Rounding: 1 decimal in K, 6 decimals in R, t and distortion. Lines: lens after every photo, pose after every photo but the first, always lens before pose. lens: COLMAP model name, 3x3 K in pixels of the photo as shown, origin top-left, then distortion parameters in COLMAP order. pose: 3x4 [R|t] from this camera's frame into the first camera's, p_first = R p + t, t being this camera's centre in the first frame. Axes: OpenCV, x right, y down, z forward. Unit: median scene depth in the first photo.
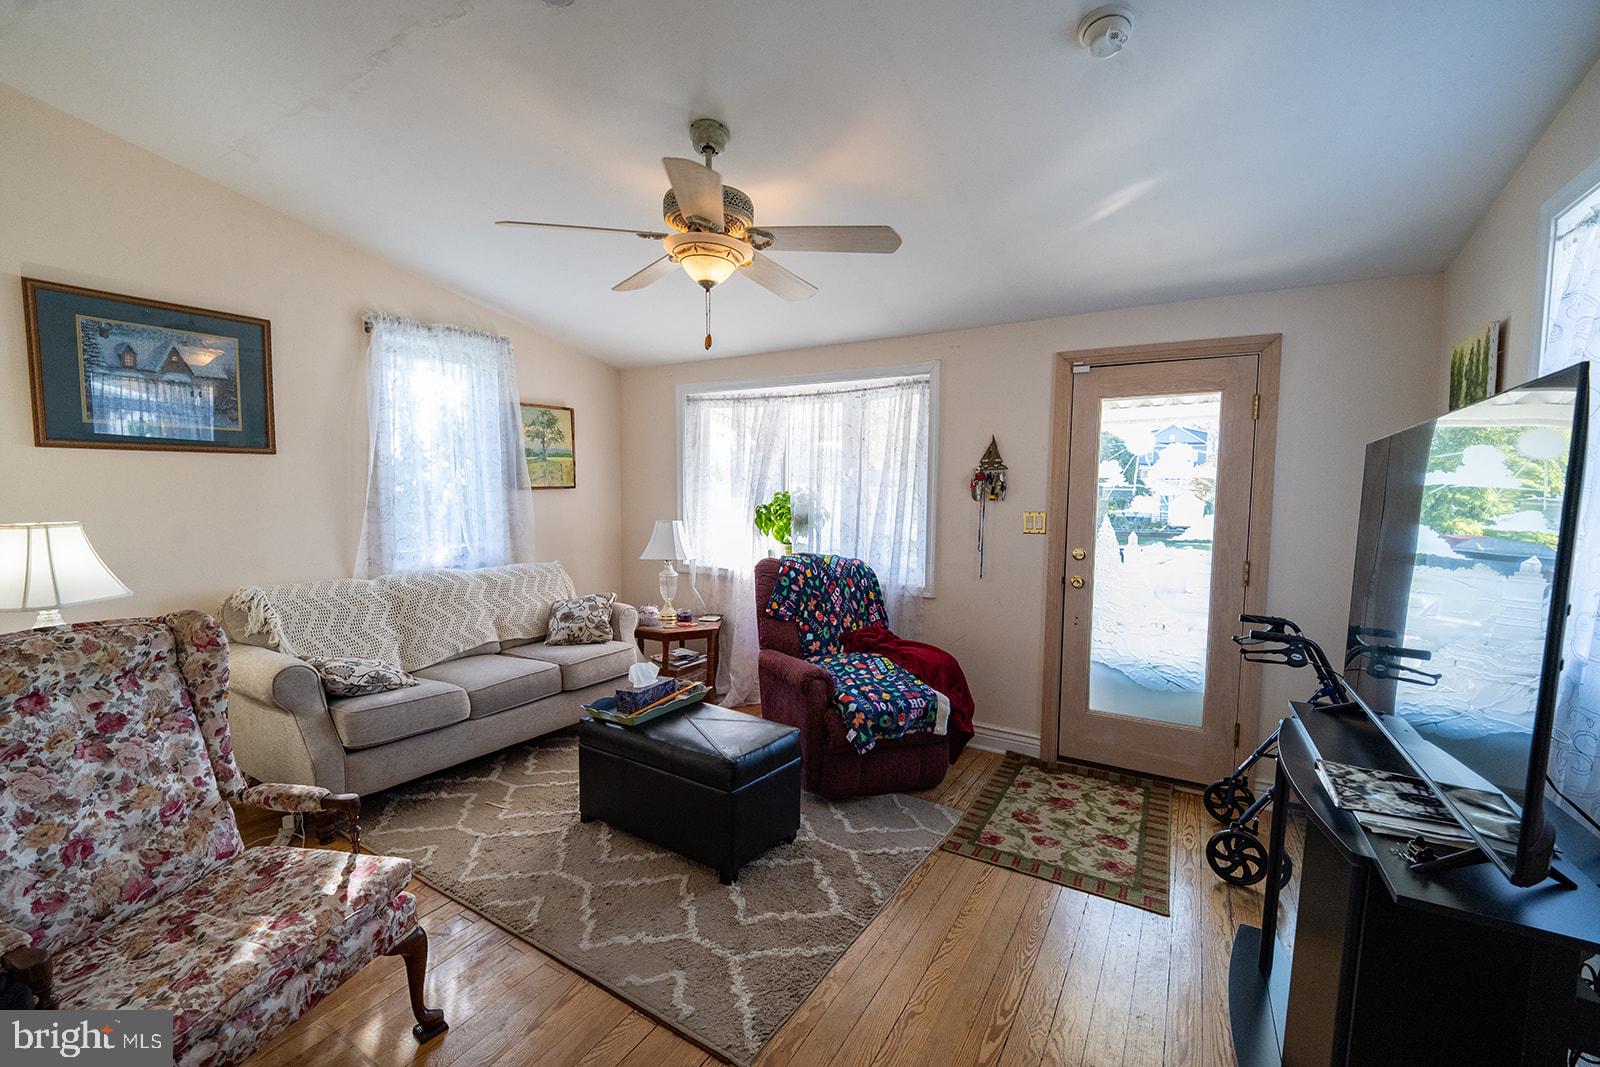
lens RADIAL K [[660.2, 0, 805.4], [0, 660.2, 537.2], [0, 0, 1]] dist [-0.007952, -0.000034]
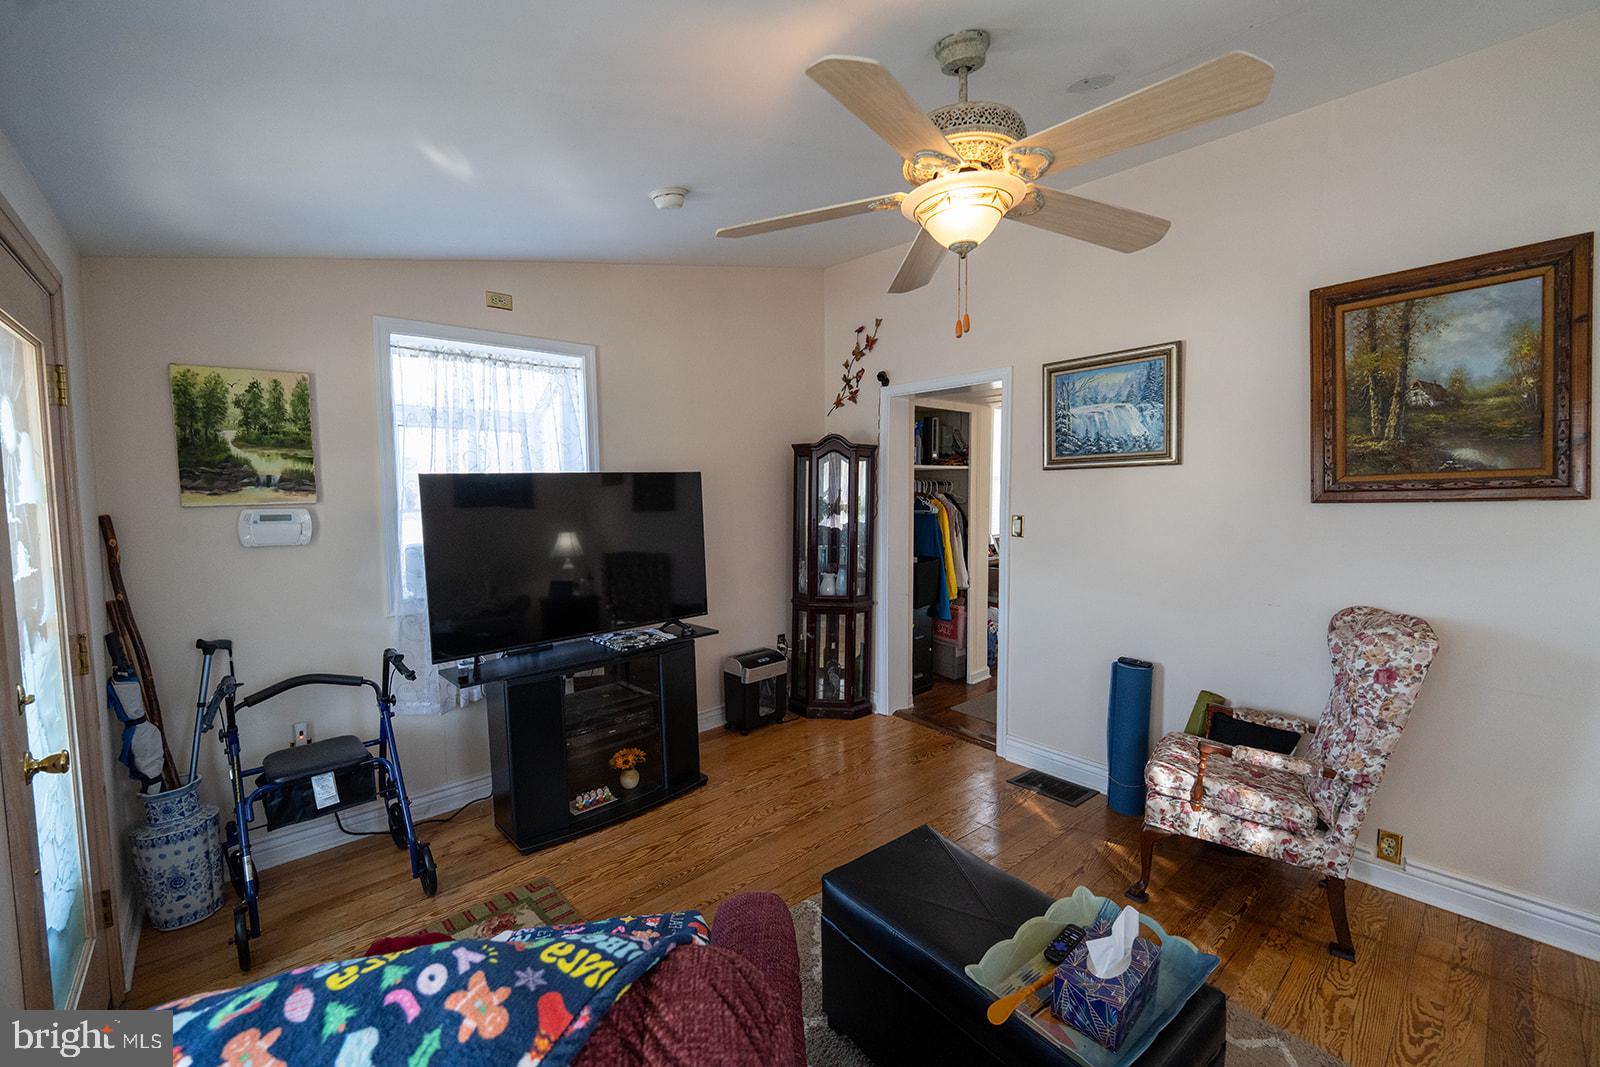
lens RADIAL K [[652.0, 0, 800.0], [0, 652.0, 533.5], [0, 0, 1]] dist [-0.002954, -0.000506]
pose [[-0.954481, -0.025809, 0.297154, -0.129038], [0.013532, 0.991477, 0.129581, -0.107722], [-0.297965, 0.127703, -0.945996, 1.153118]]
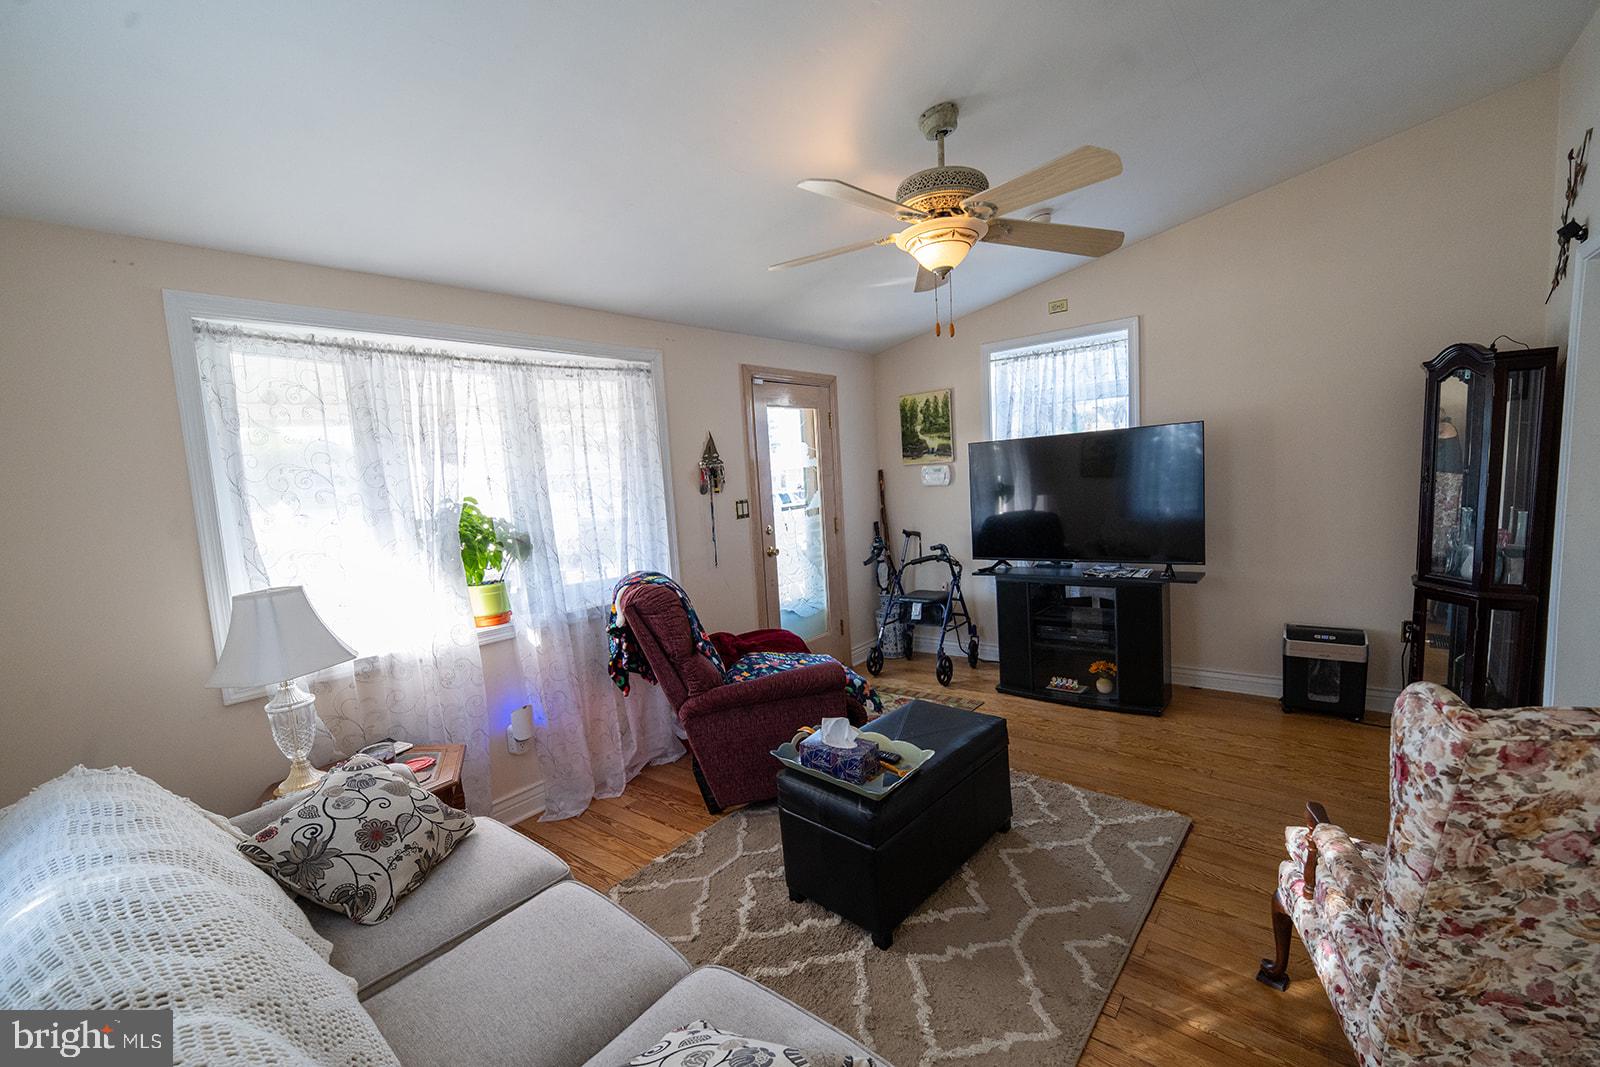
lens RADIAL K [[658.6, 0, 801.7], [0, 658.6, 542.2], [0, 0, 1]] dist [0.000176, -0.000089]
pose [[0.143879, -0.132961, 0.980622, -0.772910], [0.122740, 0.985679, 0.115638, -0.084373], [-0.981954, 0.103723, 0.158138, 0.710255]]
